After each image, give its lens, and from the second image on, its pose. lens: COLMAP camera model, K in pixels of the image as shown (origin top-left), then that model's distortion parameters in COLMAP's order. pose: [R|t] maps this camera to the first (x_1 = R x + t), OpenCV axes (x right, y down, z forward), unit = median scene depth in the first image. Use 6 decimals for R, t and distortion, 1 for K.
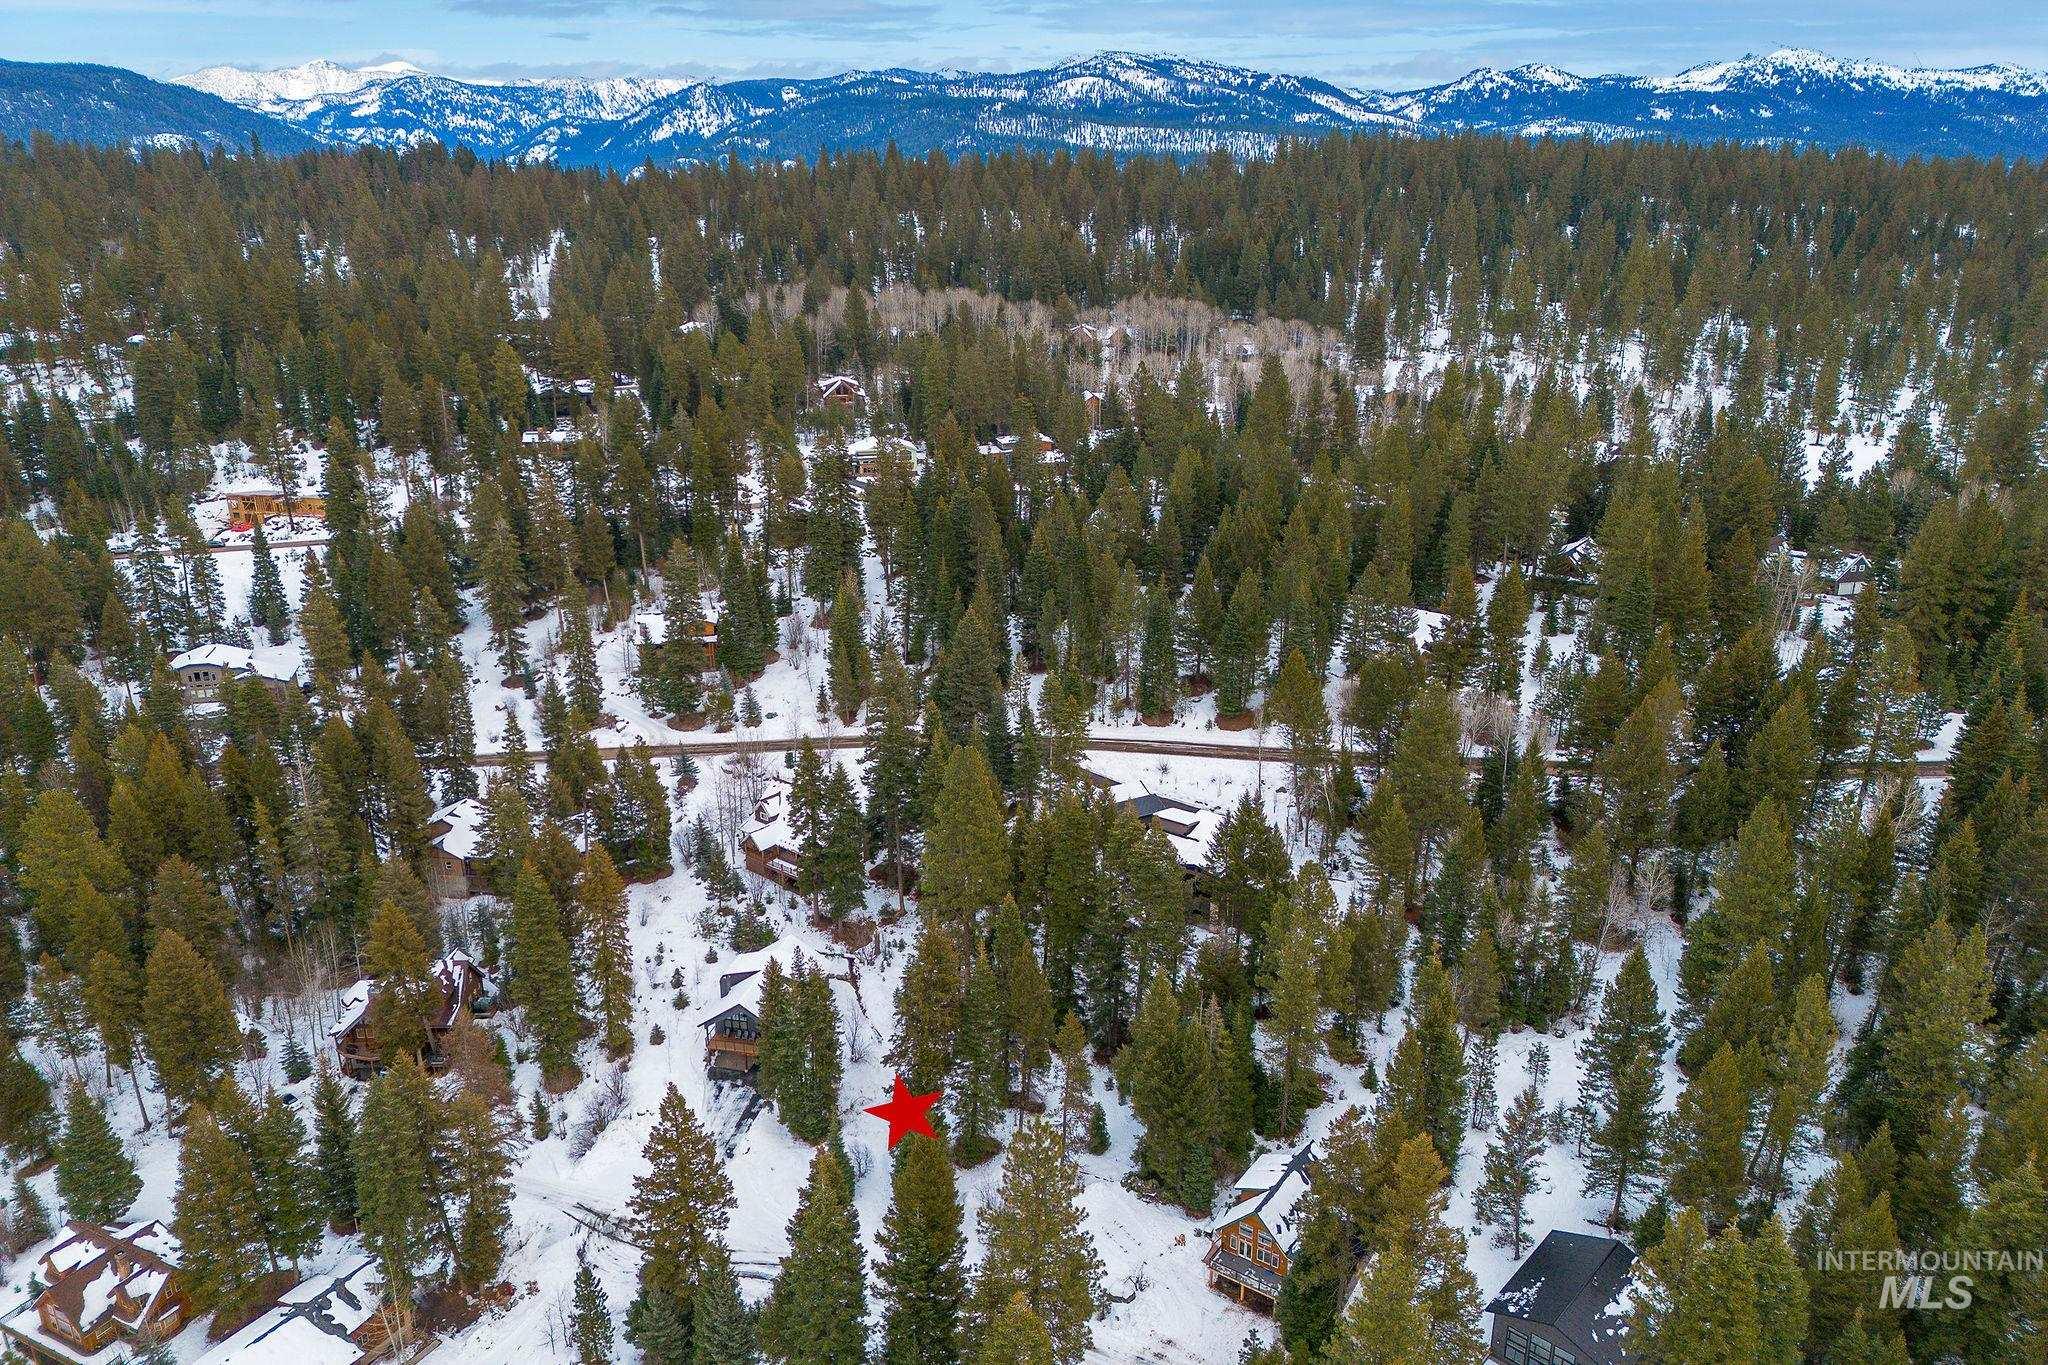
lens RADIAL K [[1432.4, 0, 1020.1], [0, 1432.4, 699.2], [0, 0, 1]] dist [0.068843, -0.052656]
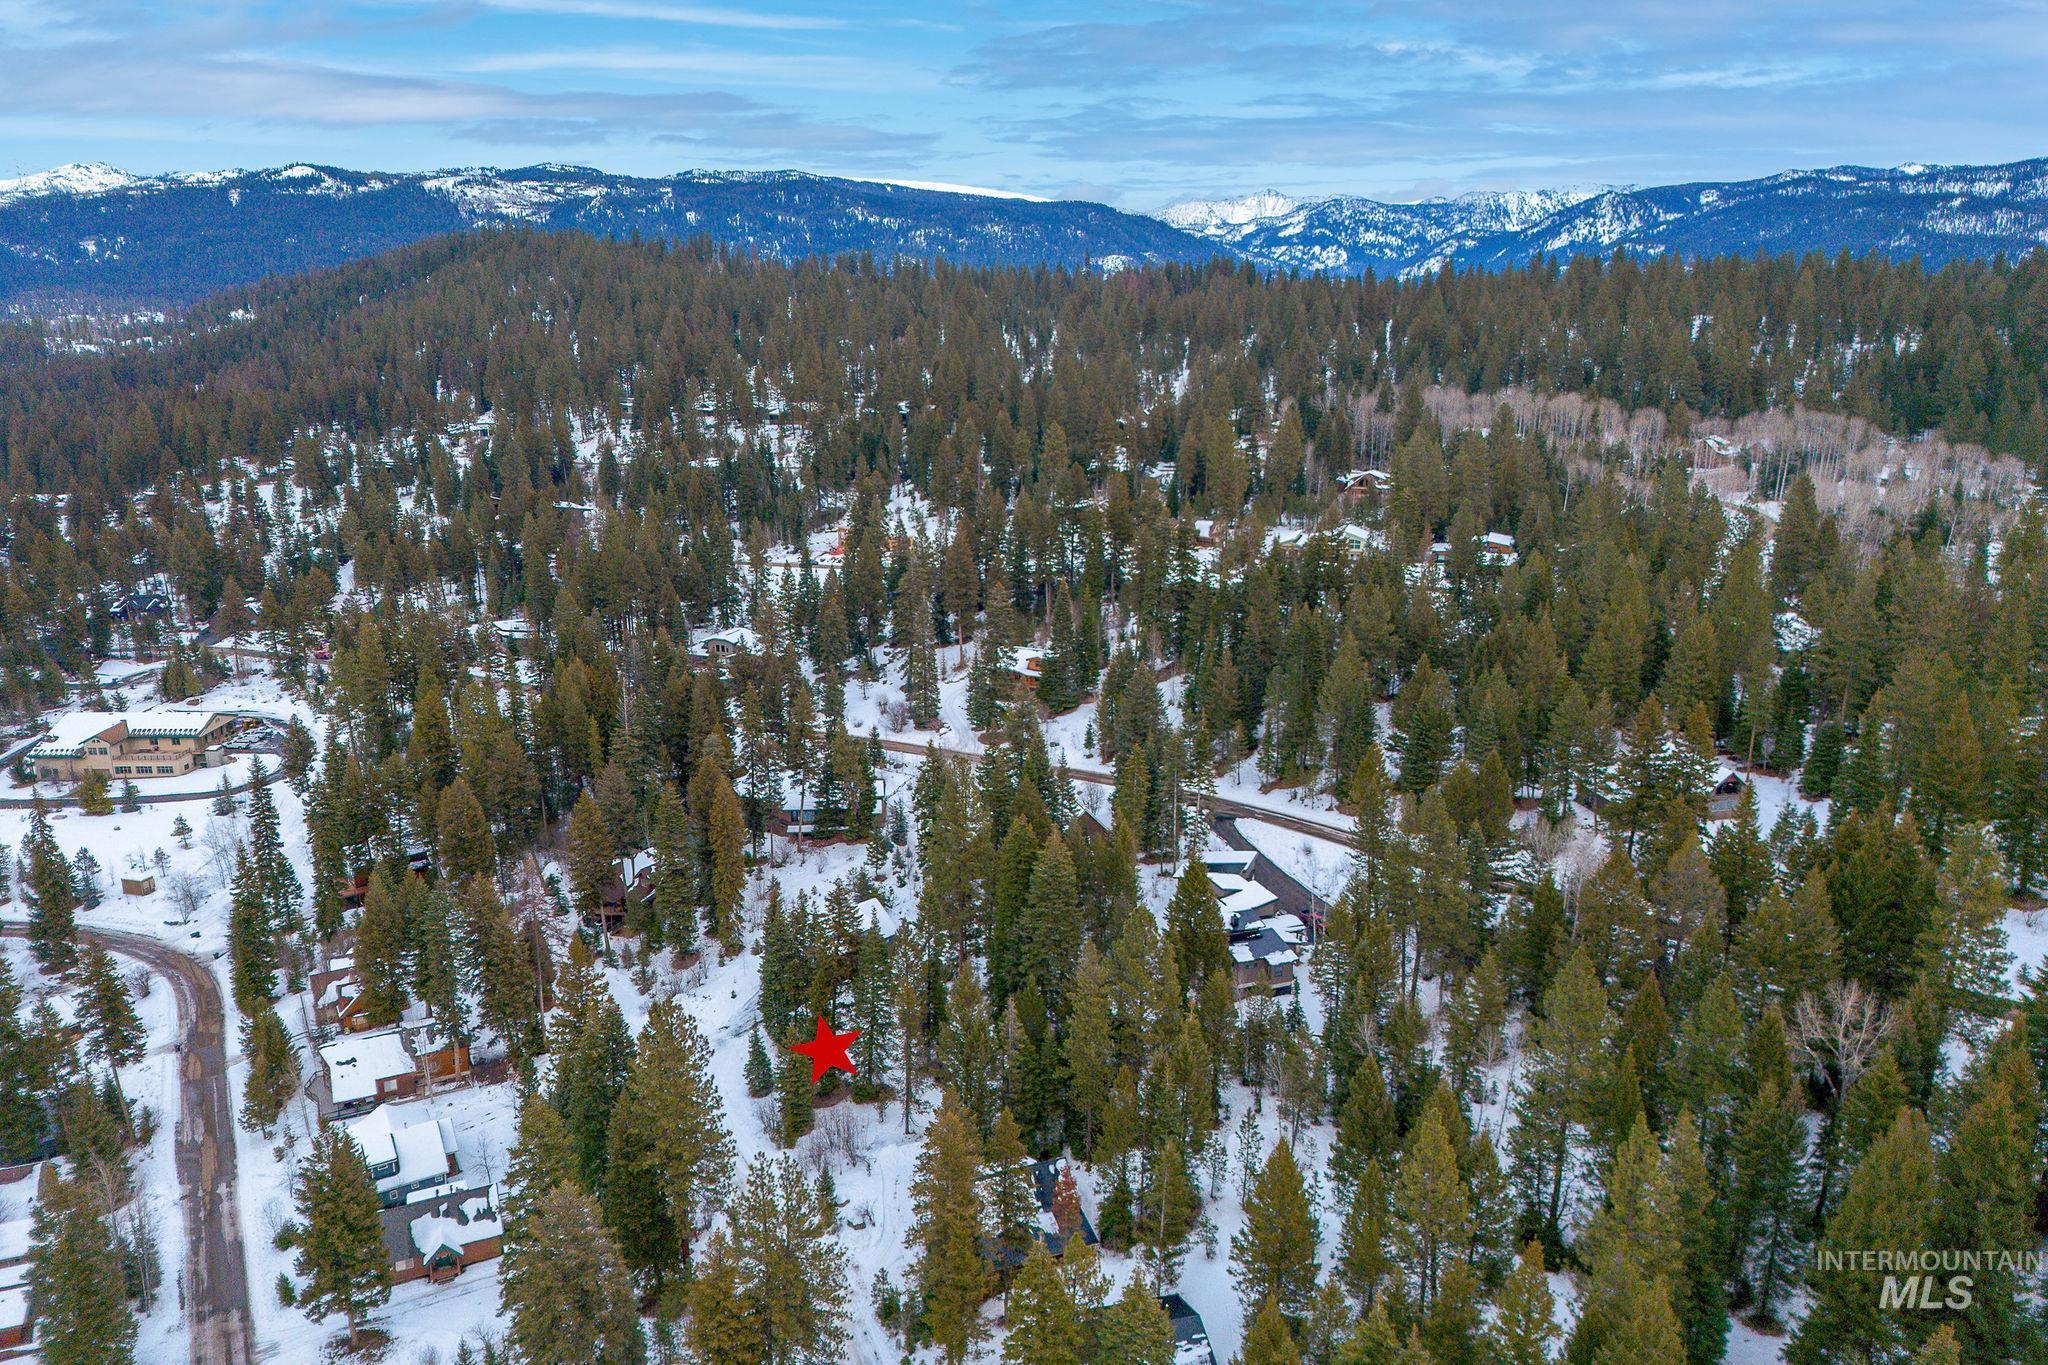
lens RADIAL K [[1432.4, 0, 1017.7], [0, 1432.4, 675.9], [0, 0, 1]] dist [0.068843, -0.052656]
pose [[0.836999, 0.144241, -0.527851, 0.256670], [-0.187311, 0.981881, -0.028704, -0.002927], [0.514147, 0.122898, 0.848851, 0.010830]]
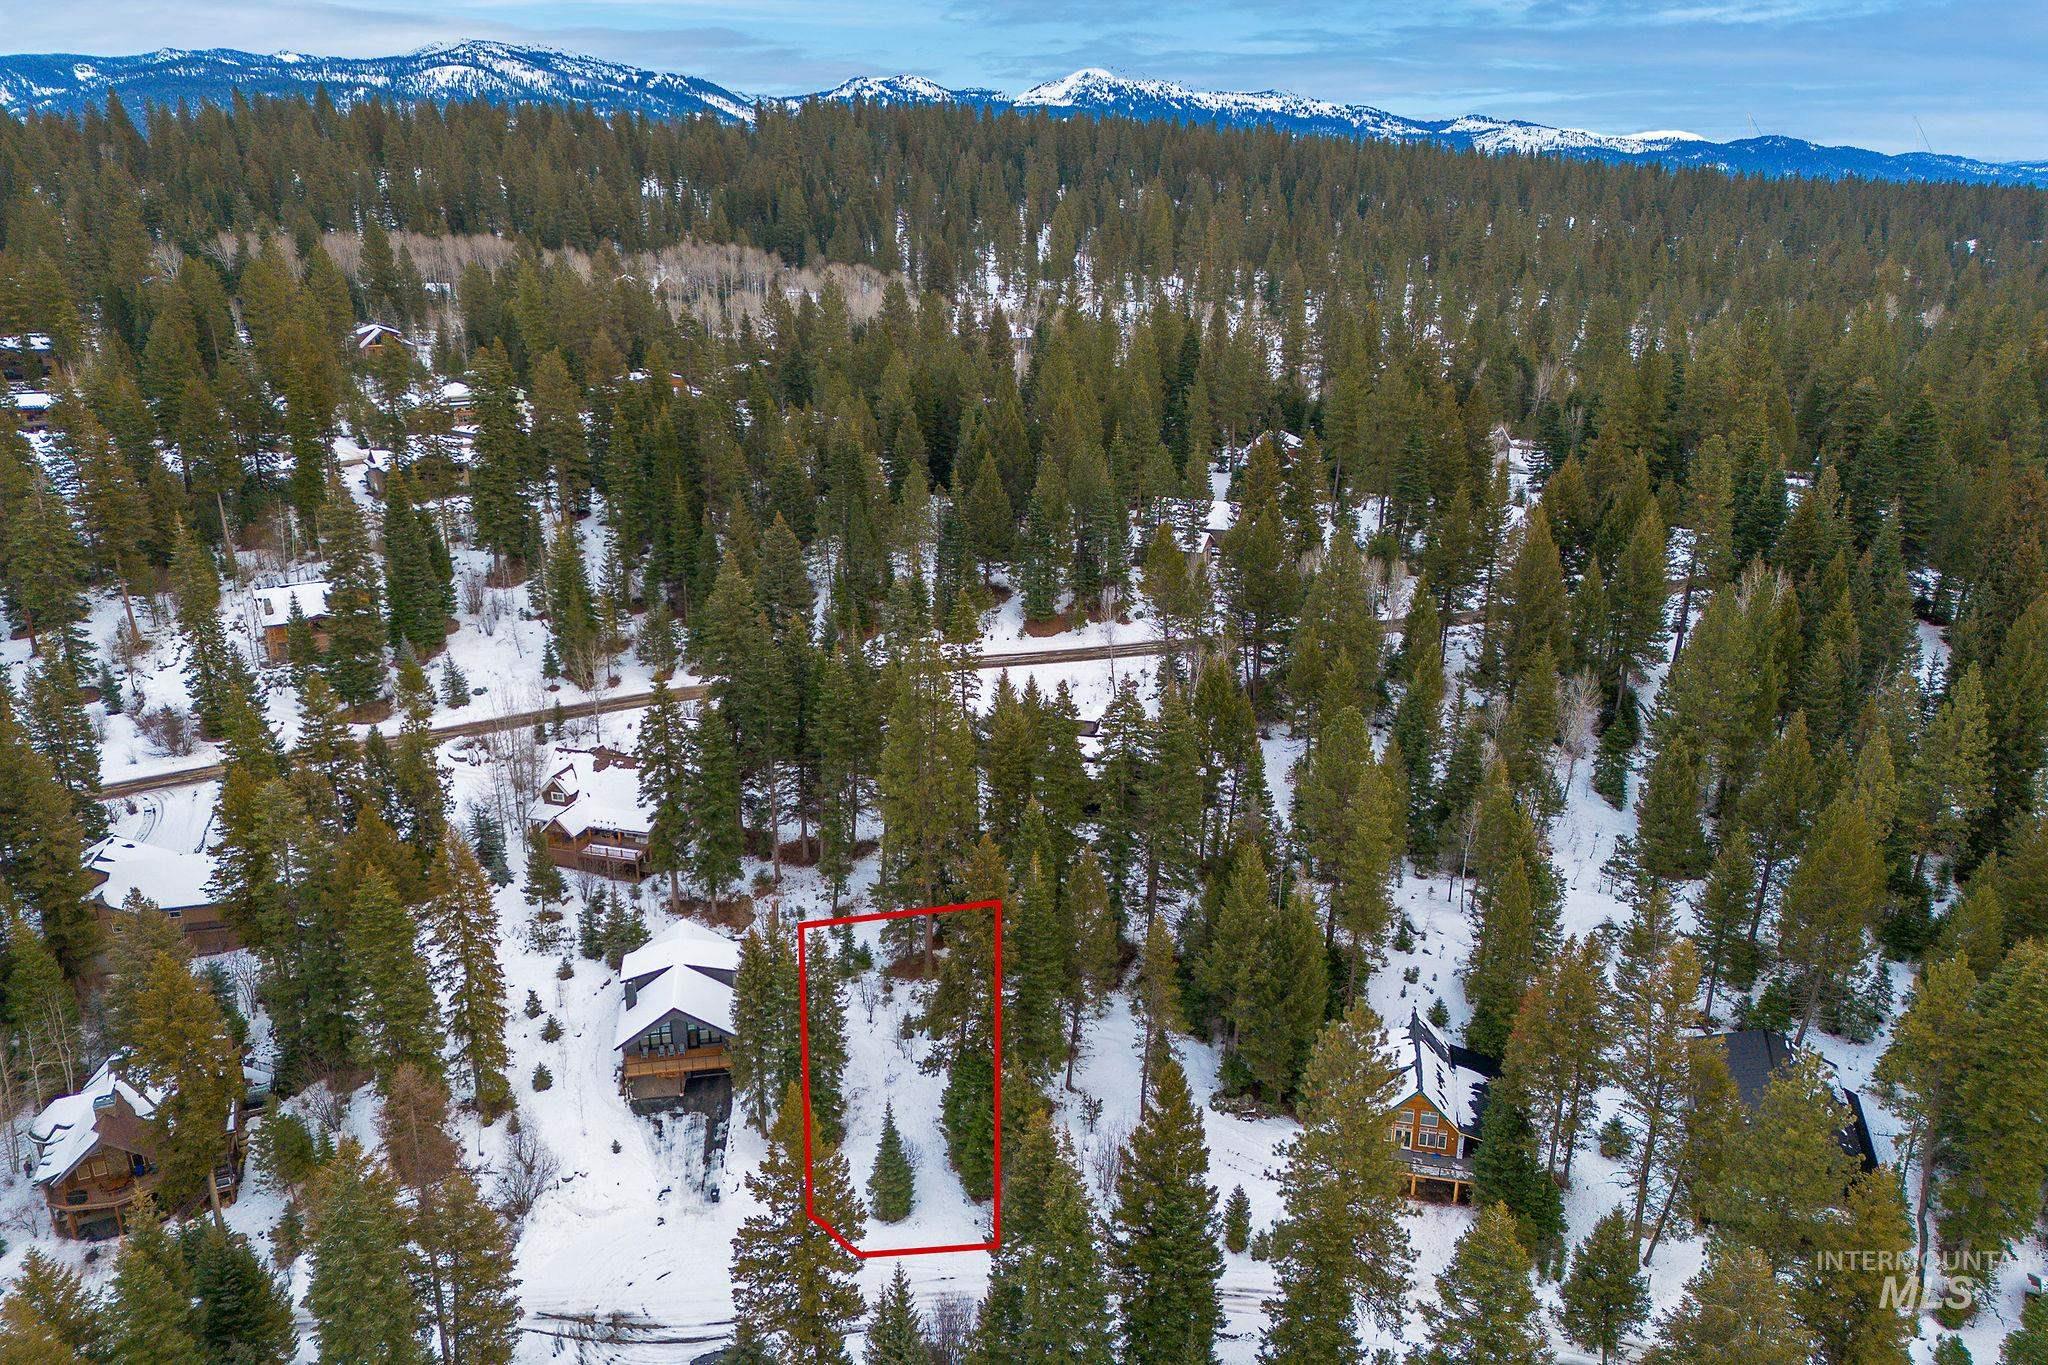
lens RADIAL K [[1432.4, 0, 1025.8], [0, 1432.4, 674.9], [0, 0, 1]] dist [0.068843, -0.052656]
pose [[0.923010, -0.120933, 0.365279, -0.122112], [0.127012, 0.991873, 0.007438, 0.023004], [-0.363210, 0.039530, 0.930868, 0.089345]]
